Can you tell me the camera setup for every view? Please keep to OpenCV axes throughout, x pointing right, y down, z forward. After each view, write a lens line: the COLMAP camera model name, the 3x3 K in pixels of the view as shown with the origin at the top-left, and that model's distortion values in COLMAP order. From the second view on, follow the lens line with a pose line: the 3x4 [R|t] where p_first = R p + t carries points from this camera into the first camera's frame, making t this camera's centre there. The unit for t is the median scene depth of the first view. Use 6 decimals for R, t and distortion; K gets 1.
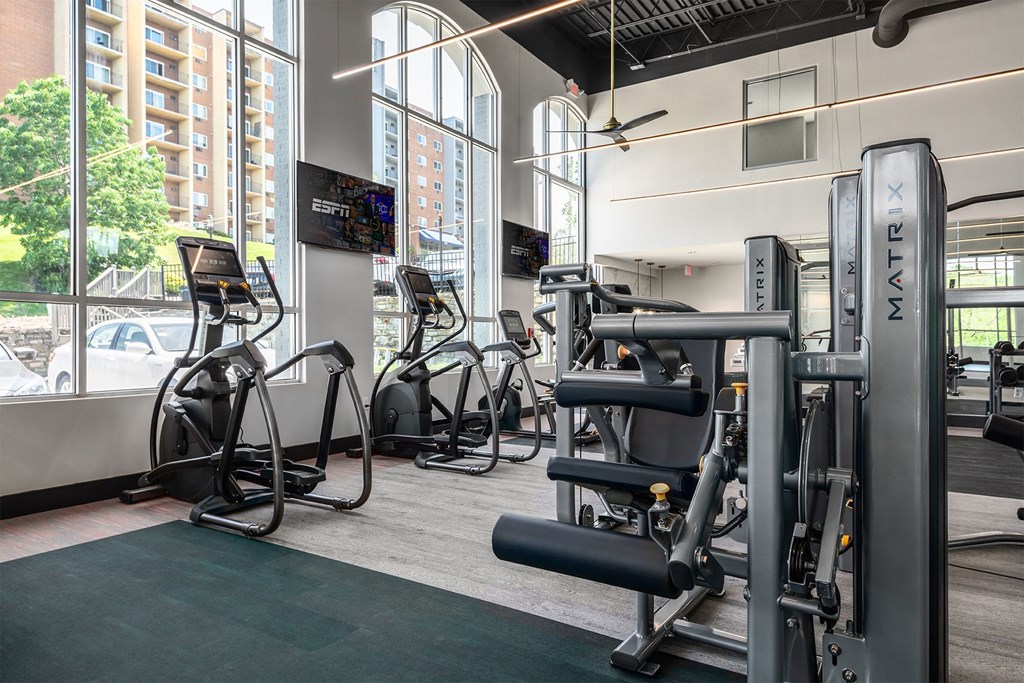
lens RADIAL K [[635.2, 0, 505.2], [0, 635.2, 345.7], [0, 0, 1]] dist [0.046754, -0.001231]
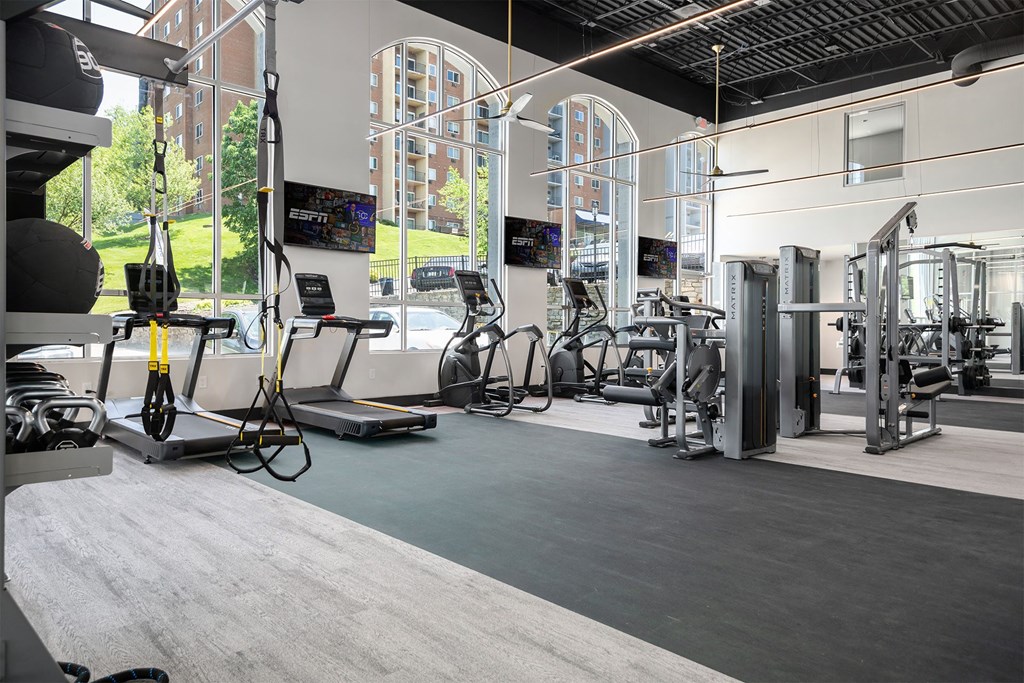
lens RADIAL K [[723.3, 0, 502.0], [0, 723.3, 334.8], [0, 0, 1]] dist [0.013924, 0.001433]
pose [[0.972890, 0.009676, -0.231068, 0.101546], [-0.008348, 0.999943, 0.006727, 0.006741], [0.231119, -0.004616, 0.972914, -0.806547]]
